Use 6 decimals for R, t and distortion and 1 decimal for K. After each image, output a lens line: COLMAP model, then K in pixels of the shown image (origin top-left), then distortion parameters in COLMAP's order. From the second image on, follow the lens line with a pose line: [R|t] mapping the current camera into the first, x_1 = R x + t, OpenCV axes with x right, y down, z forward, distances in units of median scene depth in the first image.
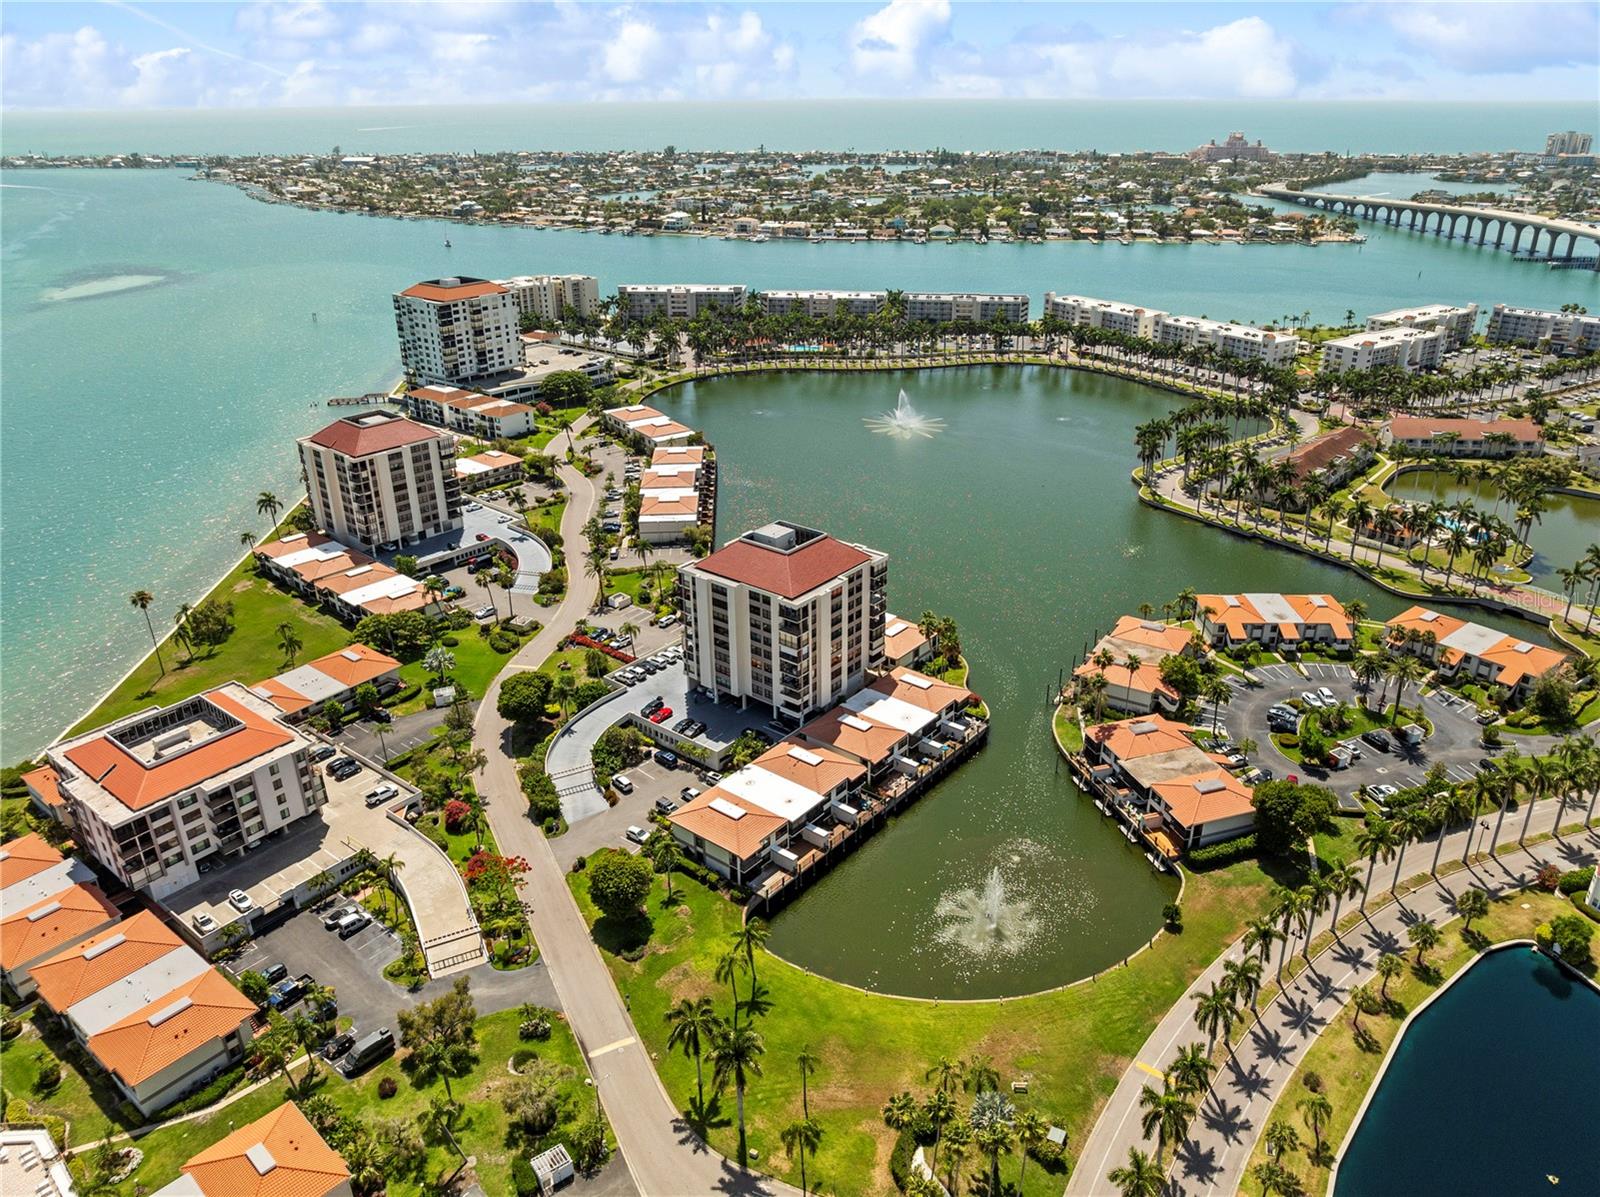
lens RADIAL K [[1148.7, 0, 838.9], [0, 1148.7, 579.9], [0, 0, 1]] dist [-0.023670, 0.000813]
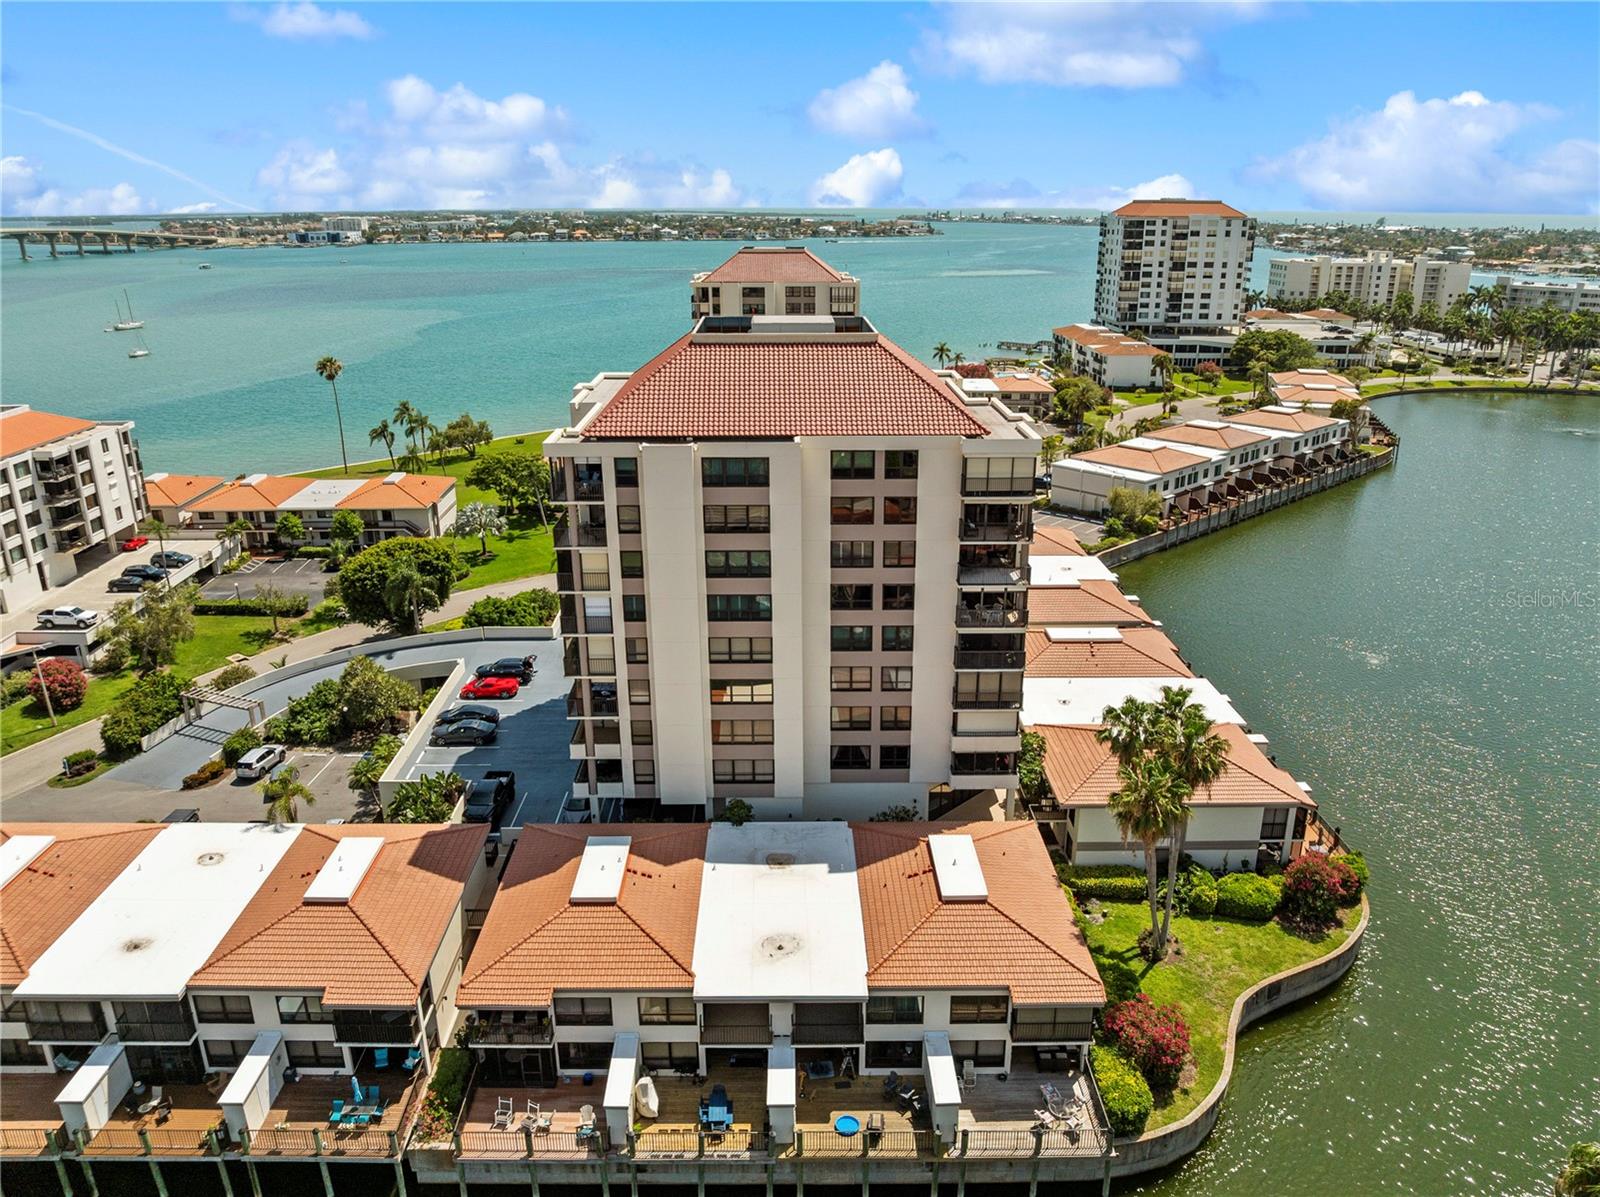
lens RADIAL K [[1166.5, 0, 793.1], [0, 1166.5, 579.3], [0, 0, 1]] dist [-0.042917, 0.000589]
pose [[0.618612, 0.240924, -0.747847, 0.211422], [-0.312044, 0.948876, 0.047567, 0.016524], [0.721074, 0.203936, 0.662165, 0.665108]]
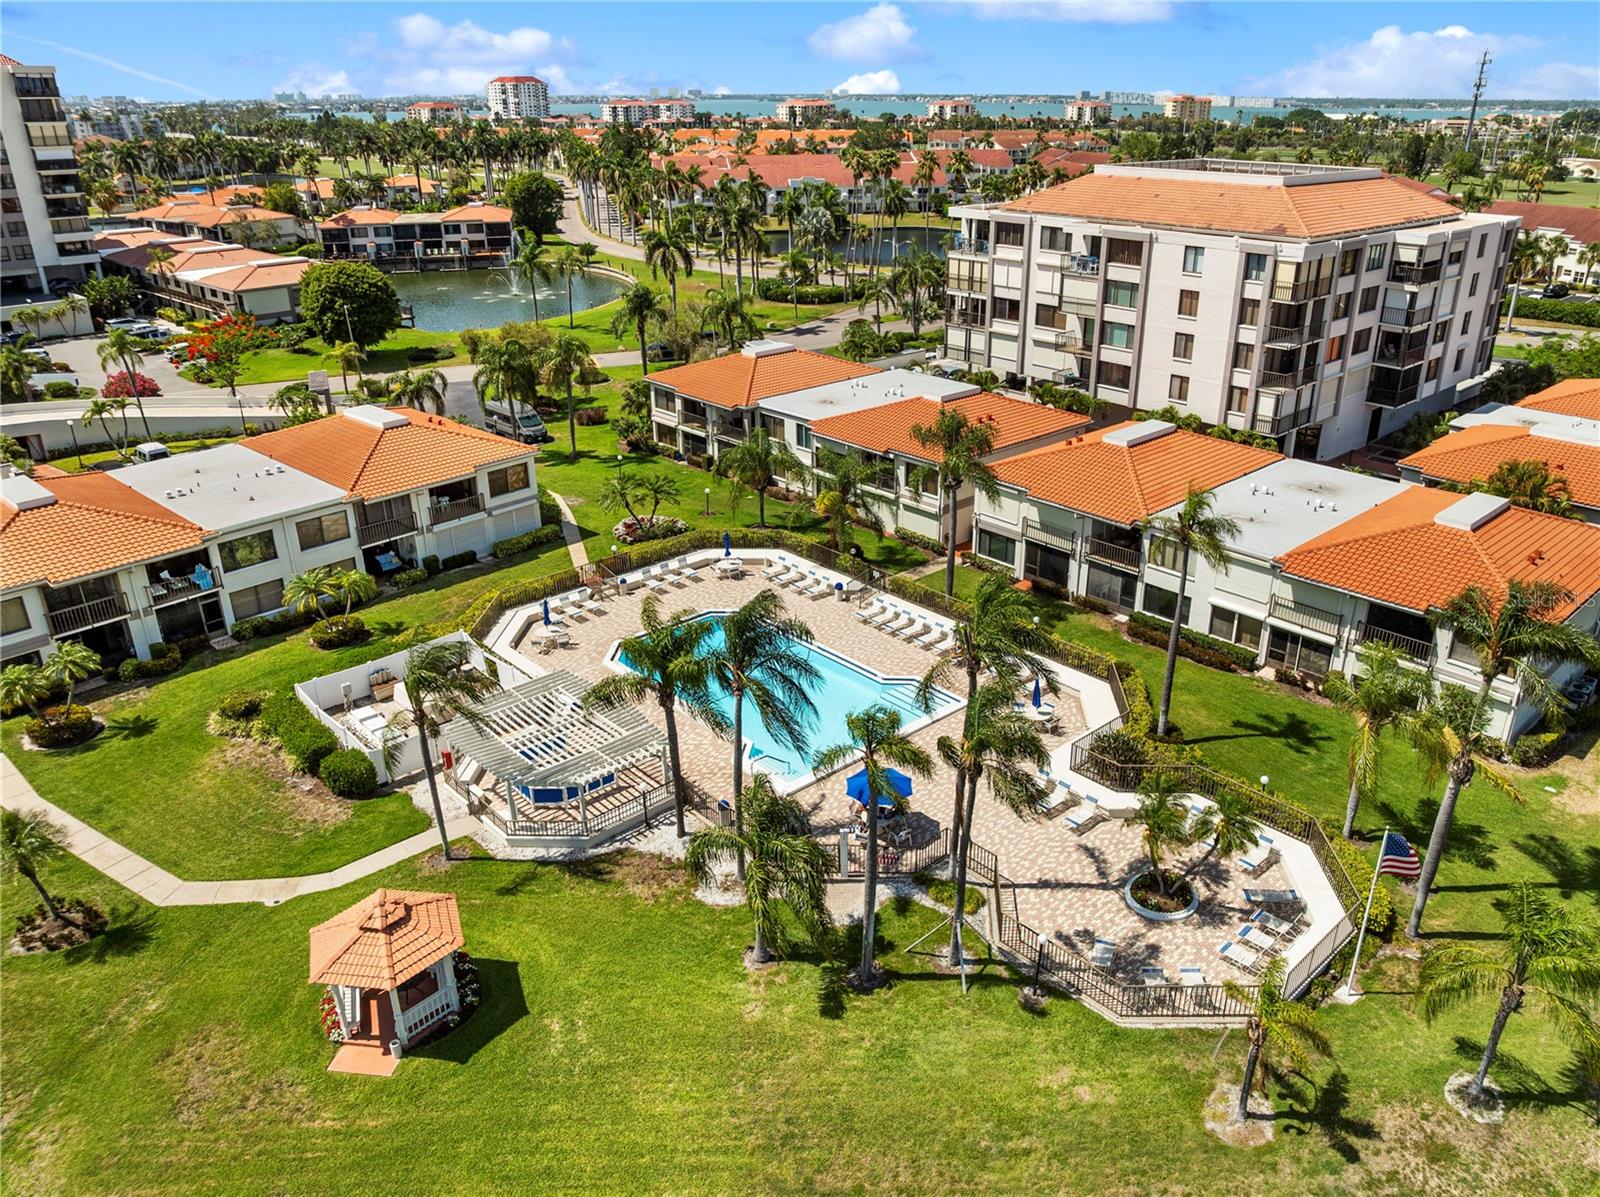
lens RADIAL K [[1155.6, 0, 884.1], [0, 1155.6, 607.9], [0, 0, 1]] dist [-0.037042, 0.003464]
pose [[0.069658, -0.411896, 0.908565, -0.598635], [0.395752, 0.847450, 0.353848, 0.203928], [-0.915712, 0.334918, 0.222040, 0.396429]]
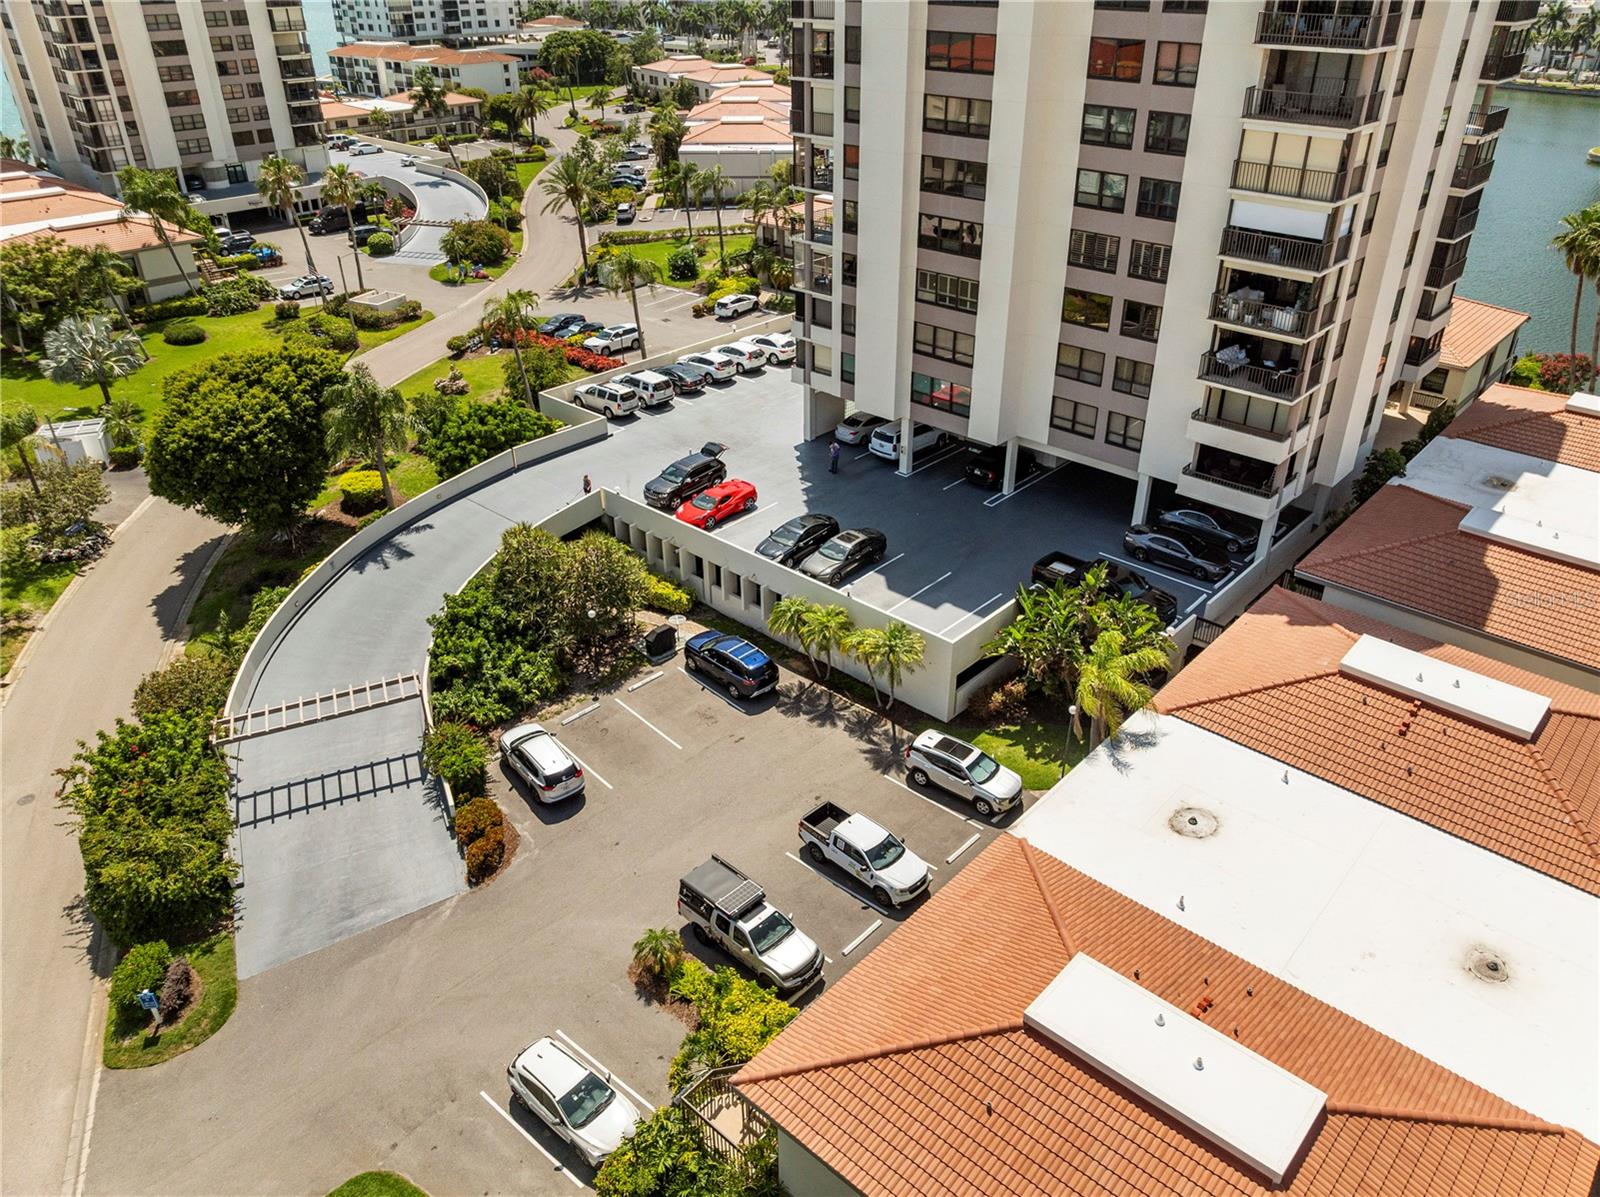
lens RADIAL K [[1132.7, 0, 816.9], [0, 1132.7, 599.4], [0, 0, 1]] dist [-0.044088, 0.008775]
pose [[0.997149, 0.034206, -0.067261, -0.095520], [-0.026110, 0.992699, 0.117755, 0.092512], [0.070798, -0.115663, 0.990762, 0.623491]]
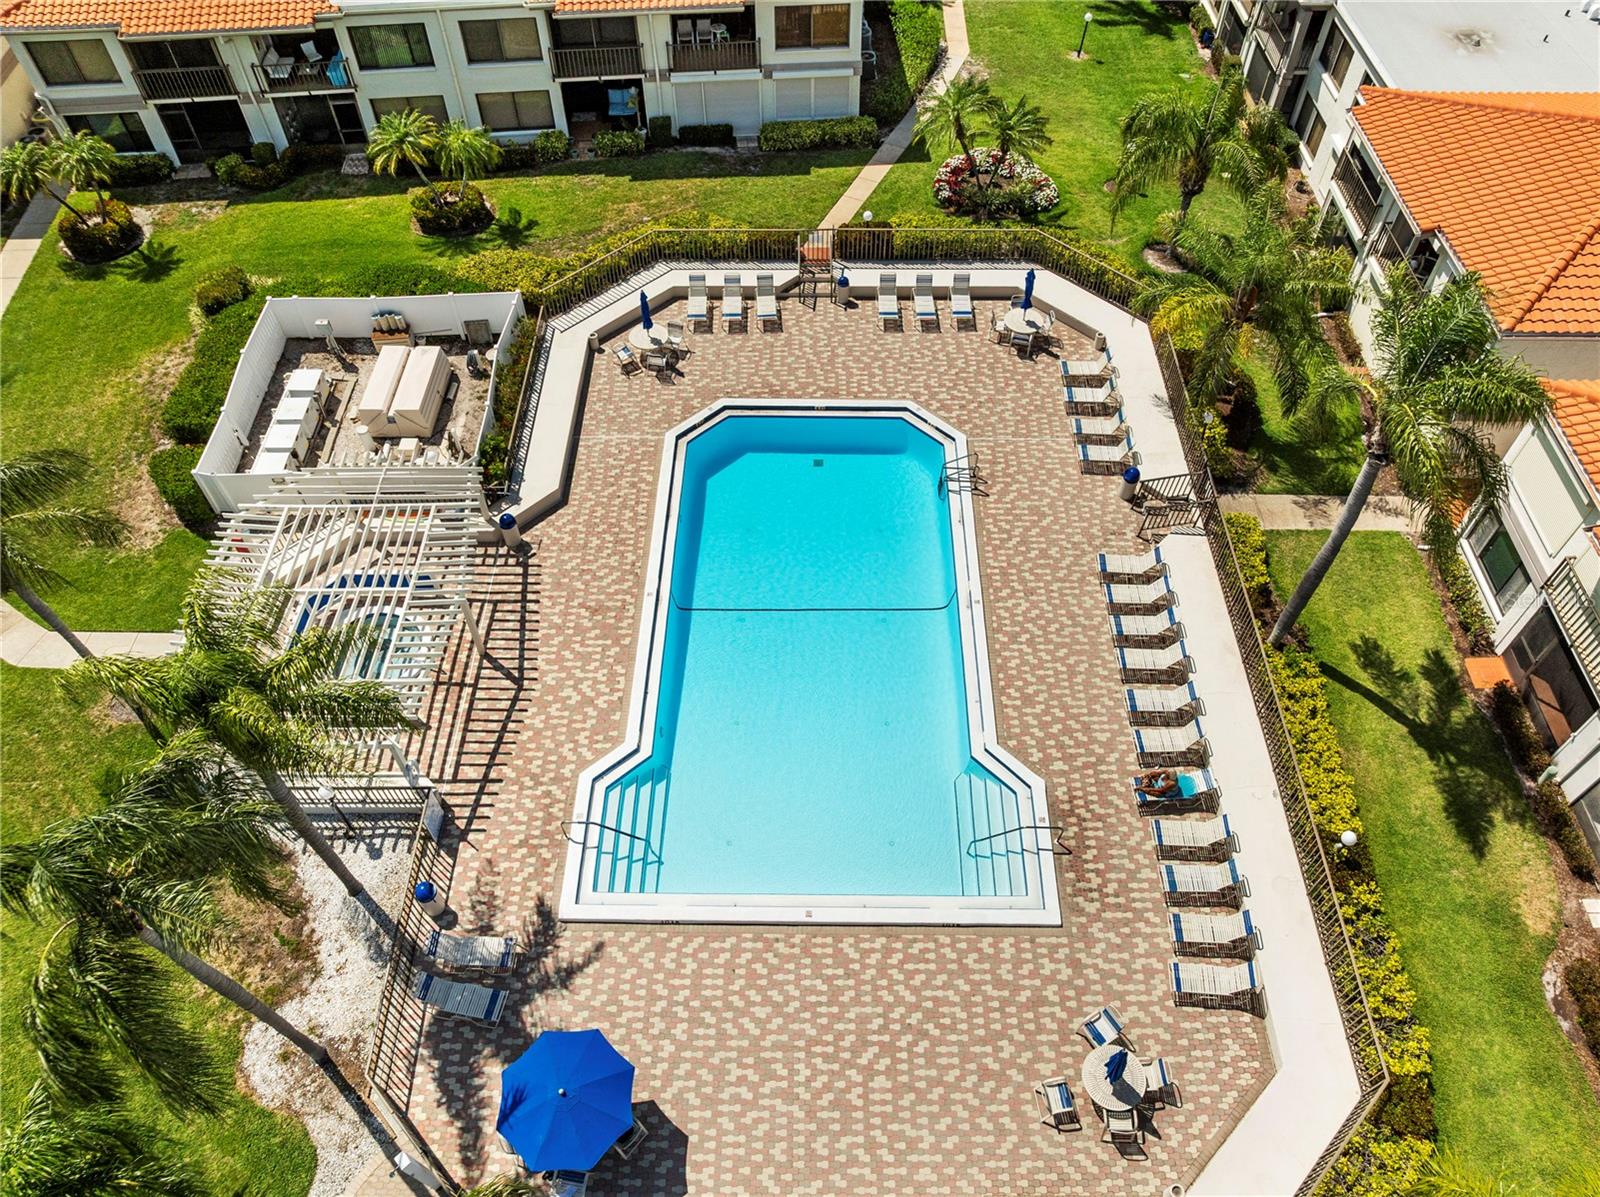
lens RADIAL K [[1139.0, 0, 841.4], [0, 1139.0, 597.8], [0, 0, 1]] dist [-0.037554, 0.002103]
pose [[0.744844, -0.520589, 0.417366, -0.447603], [0.265826, 0.805252, 0.530006, 0.221233], [-0.612000, -0.283825, 0.738173, 0.381616]]
